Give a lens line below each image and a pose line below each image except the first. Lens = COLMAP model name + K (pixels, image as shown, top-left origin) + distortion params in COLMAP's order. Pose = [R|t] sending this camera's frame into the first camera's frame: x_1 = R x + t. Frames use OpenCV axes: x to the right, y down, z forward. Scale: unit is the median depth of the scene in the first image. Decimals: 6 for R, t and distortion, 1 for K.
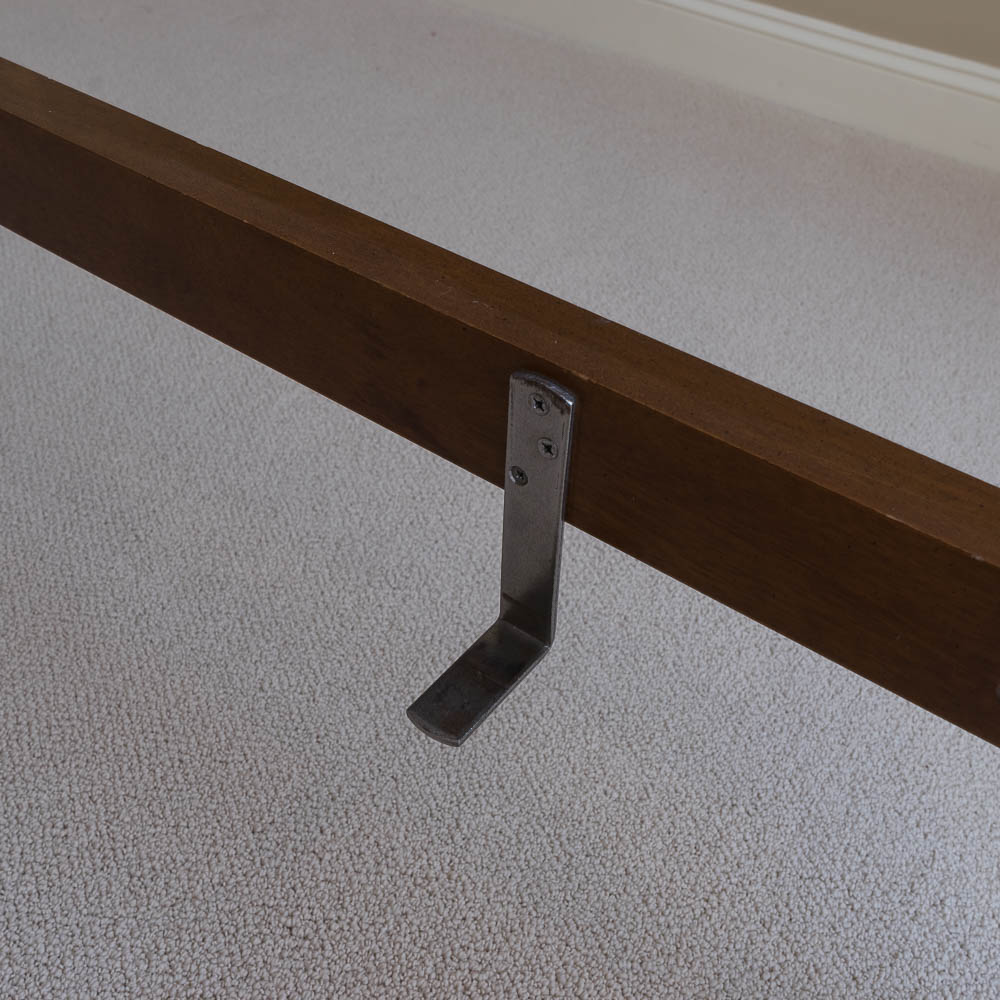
lens RADIAL K [[1192.4, 0, 495.1], [0, 1192.4, 496.8], [0, 0, 1]] dist [-0.006443, 0.000000]
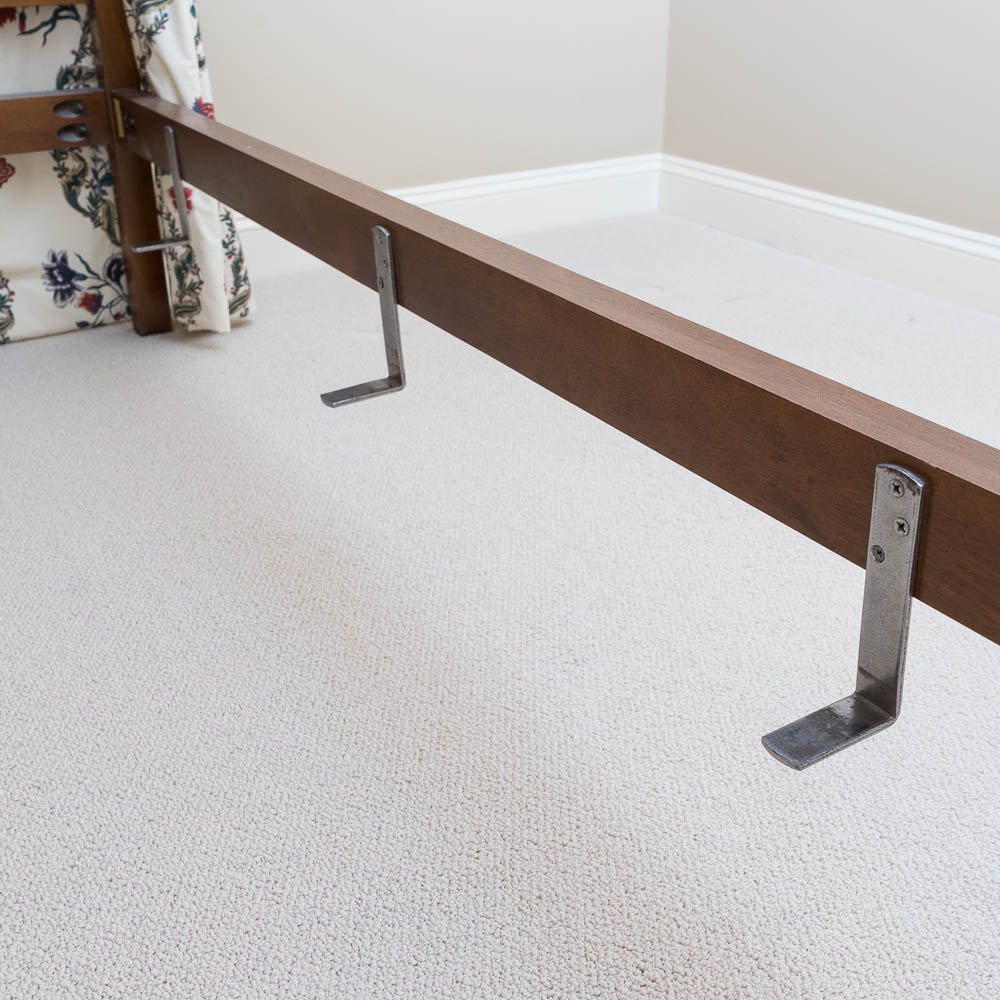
lens RADIAL K [[1192.4, 0, 505.2], [0, 1192.4, 498.2], [0, 0, 1]] dist [-0.006443, 0.000000]
pose [[0.921404, 0.103167, -0.374661, 0.085117], [-0.191680, 0.959329, -0.207237, 0.181595], [0.338044, 0.262764, 0.903704, -0.190639]]
